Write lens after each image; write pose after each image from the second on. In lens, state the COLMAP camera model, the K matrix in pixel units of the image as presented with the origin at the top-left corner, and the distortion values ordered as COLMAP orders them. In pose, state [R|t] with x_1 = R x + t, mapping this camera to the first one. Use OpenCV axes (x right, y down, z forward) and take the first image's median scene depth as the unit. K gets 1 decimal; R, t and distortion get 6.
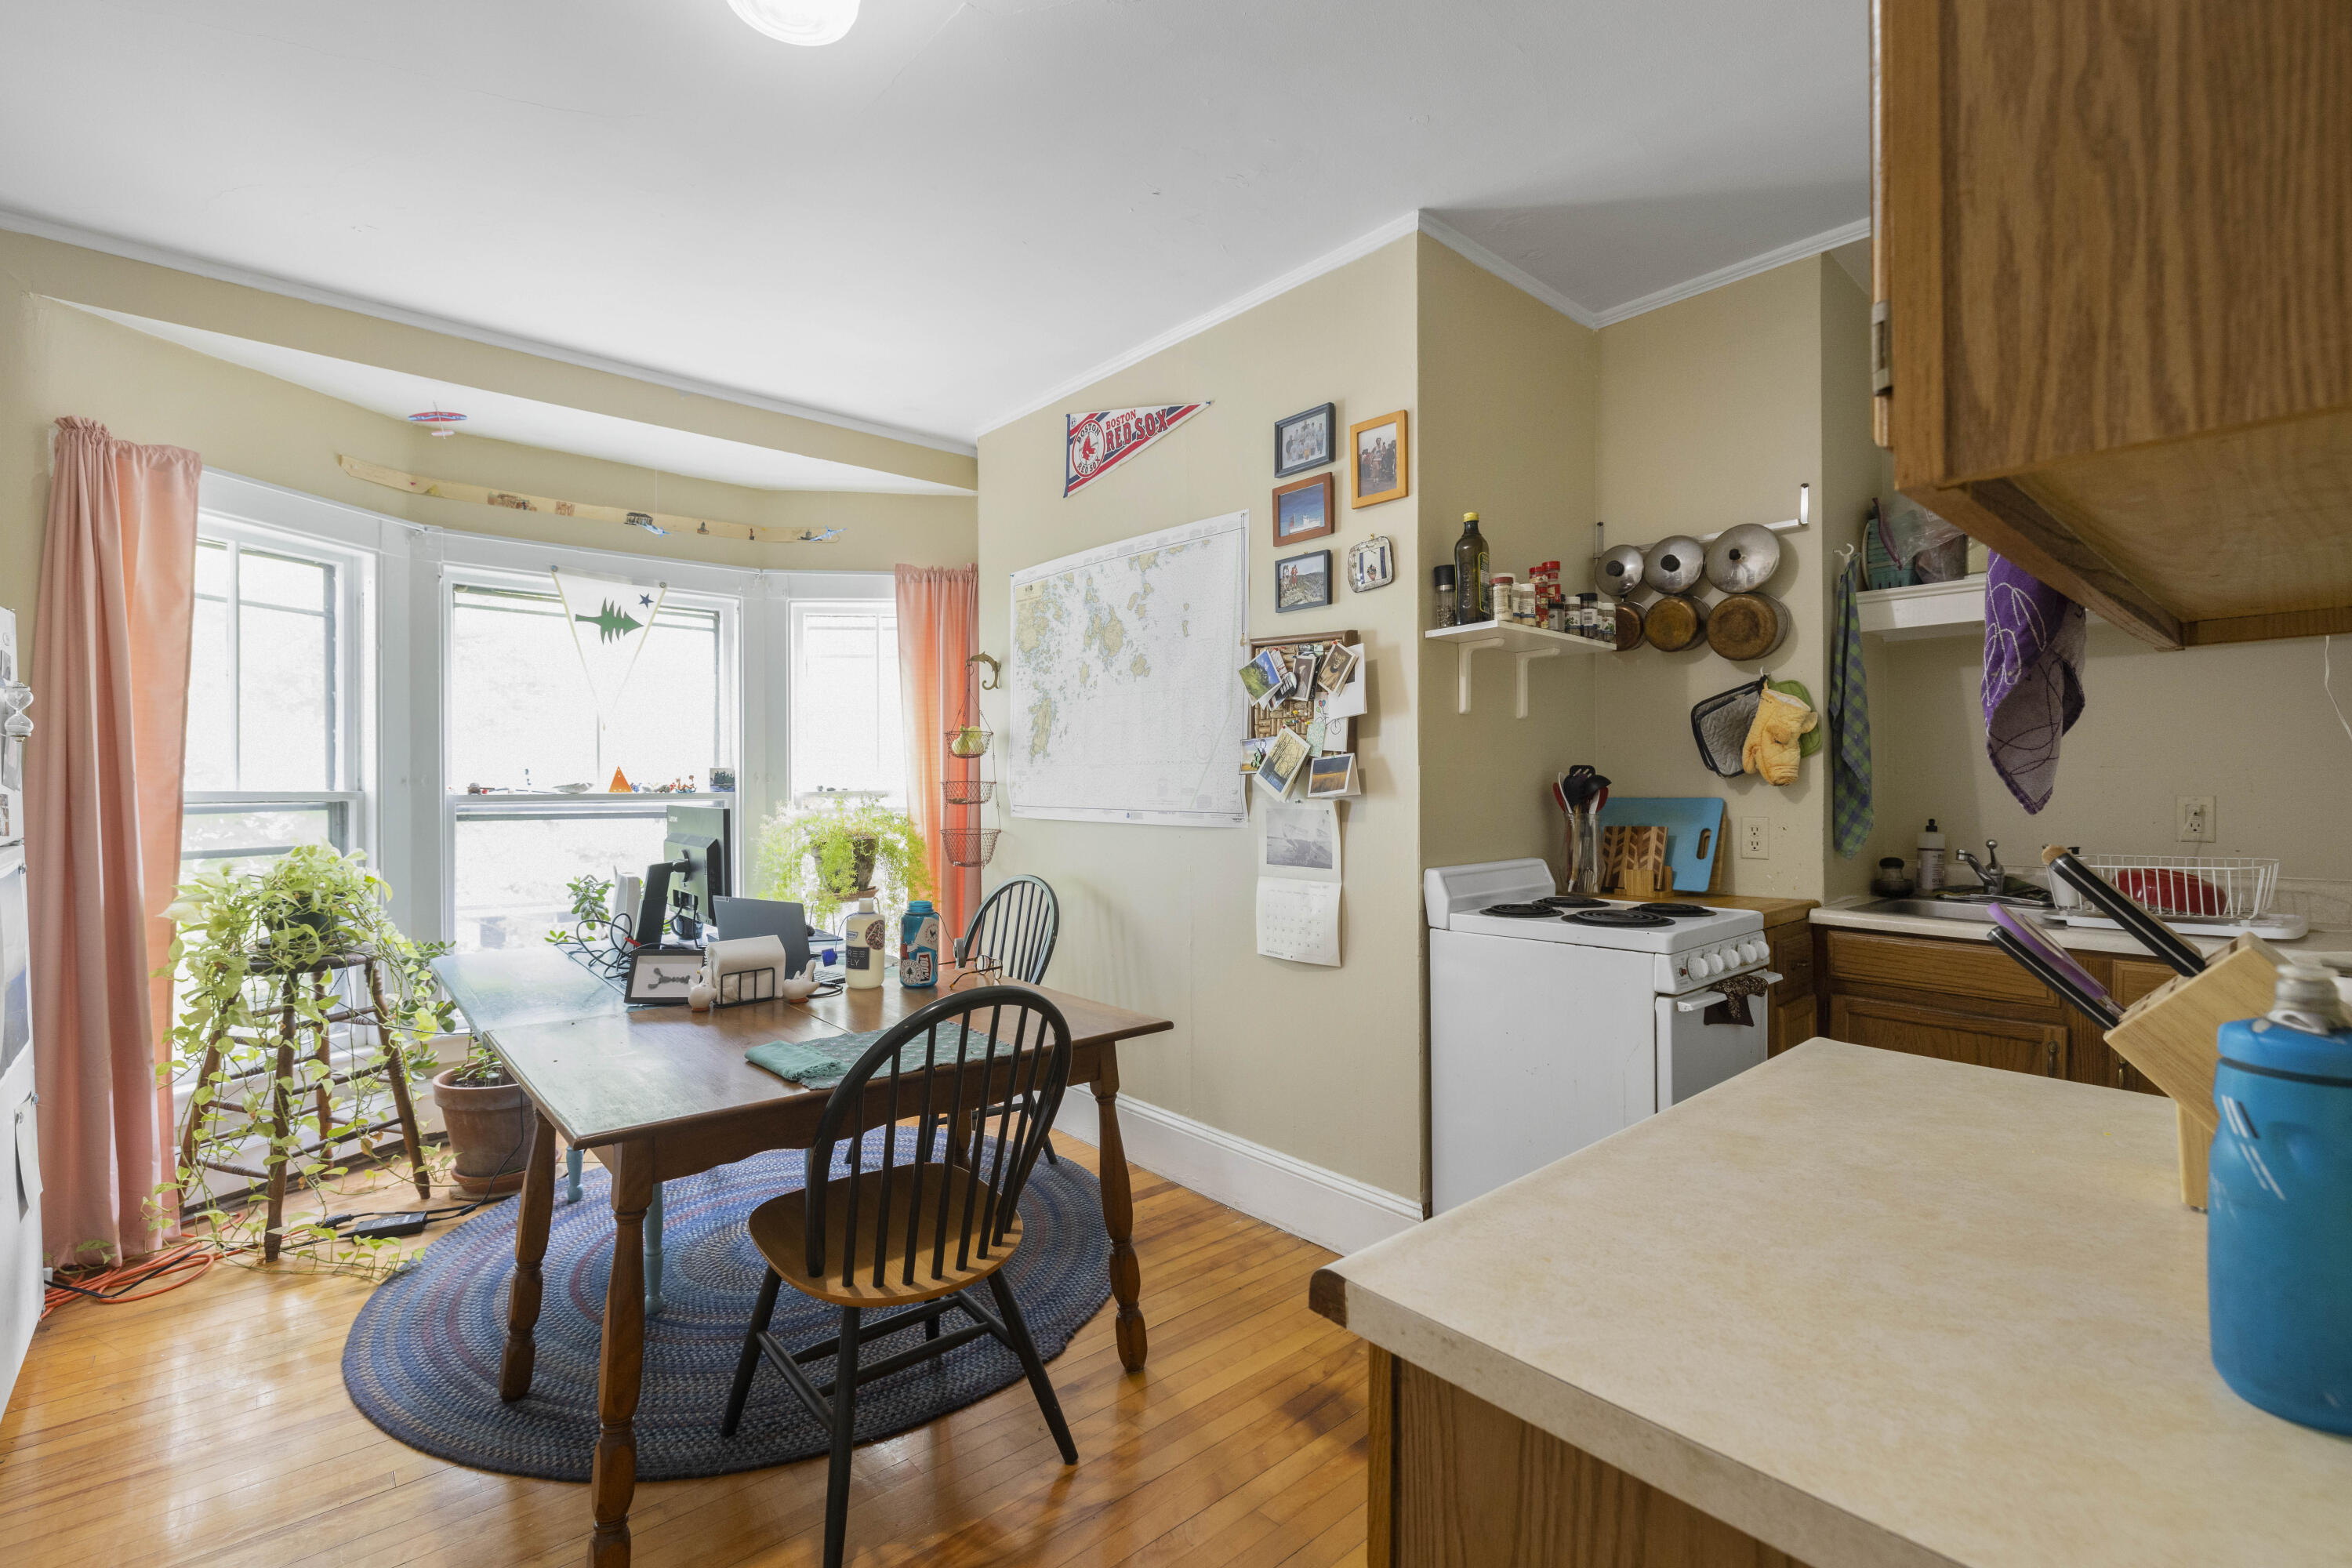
lens RADIAL K [[1035.9, 0, 1184.6], [0, 1035.9, 784.9], [0, 0, 1]] dist [-0.000212, -0.000306]
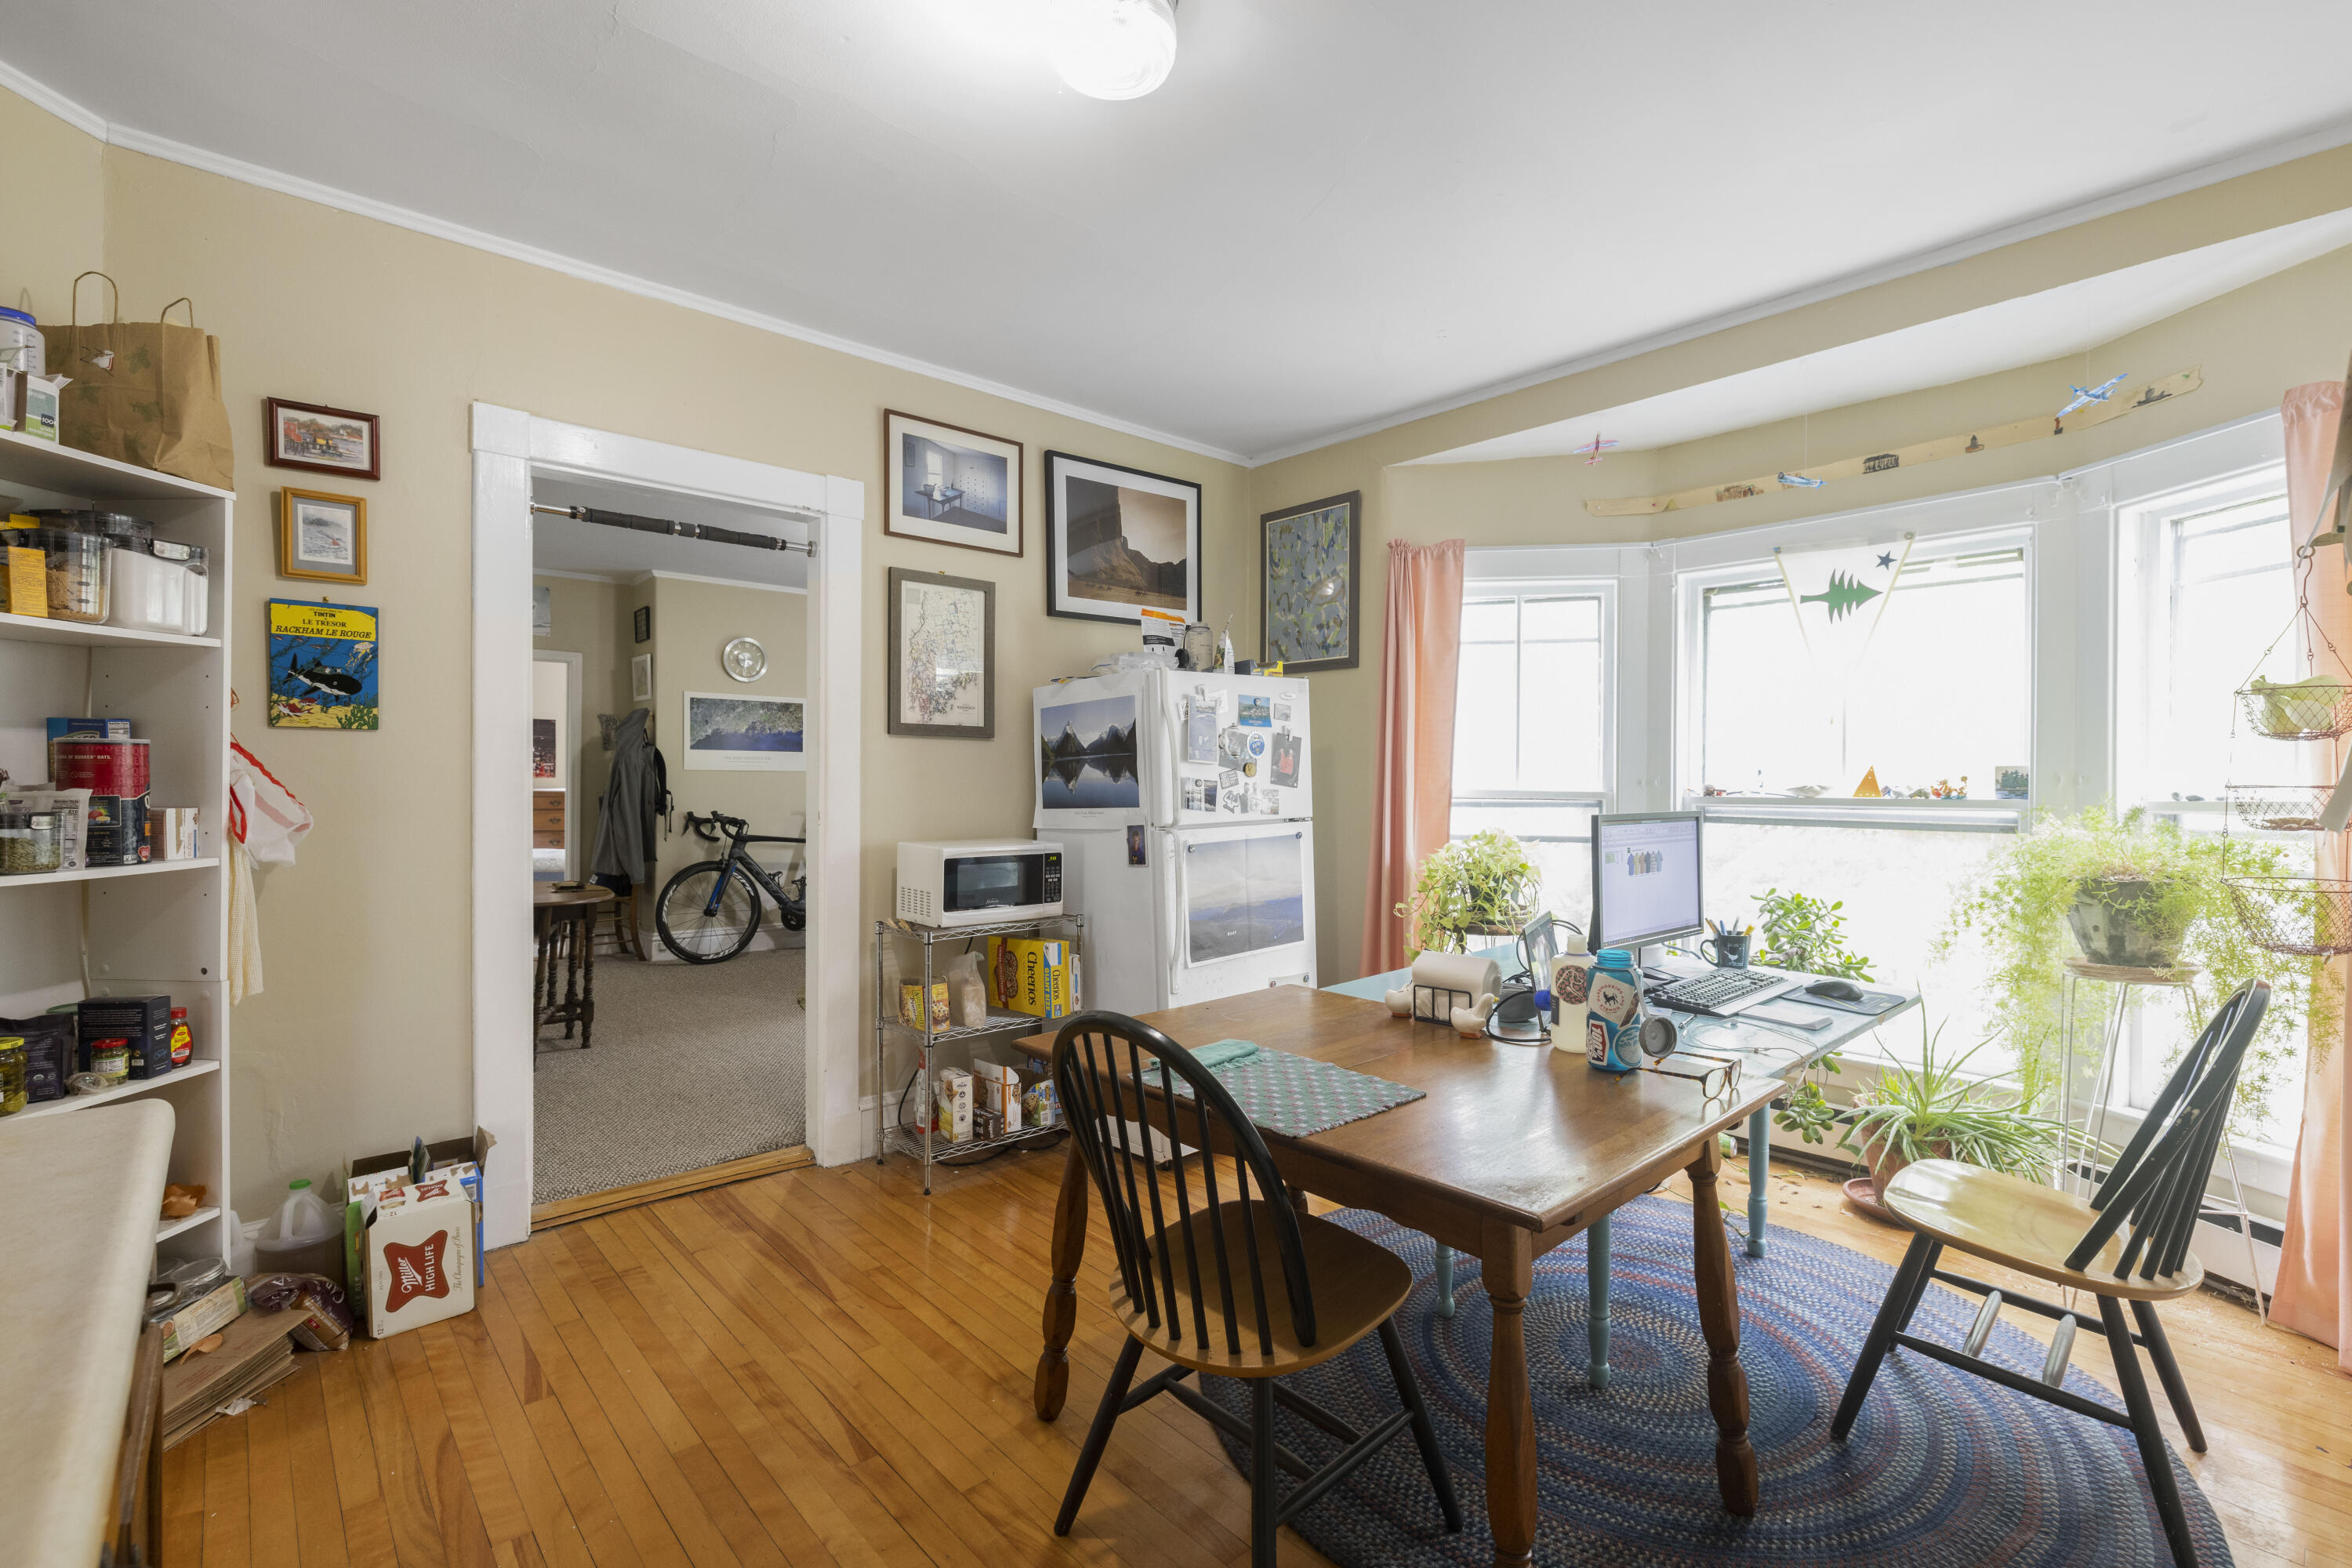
lens RADIAL K [[1035.9, 0, 1185.2], [0, 1035.9, 792.1], [0, 0, 1]] dist [-0.000212, -0.000306]
pose [[0.017049, 0.009713, -0.999807, 0.298480], [-0.008915, 0.999915, 0.009562, 0.000152], [0.999815, 0.008751, 0.017134, 0.465297]]
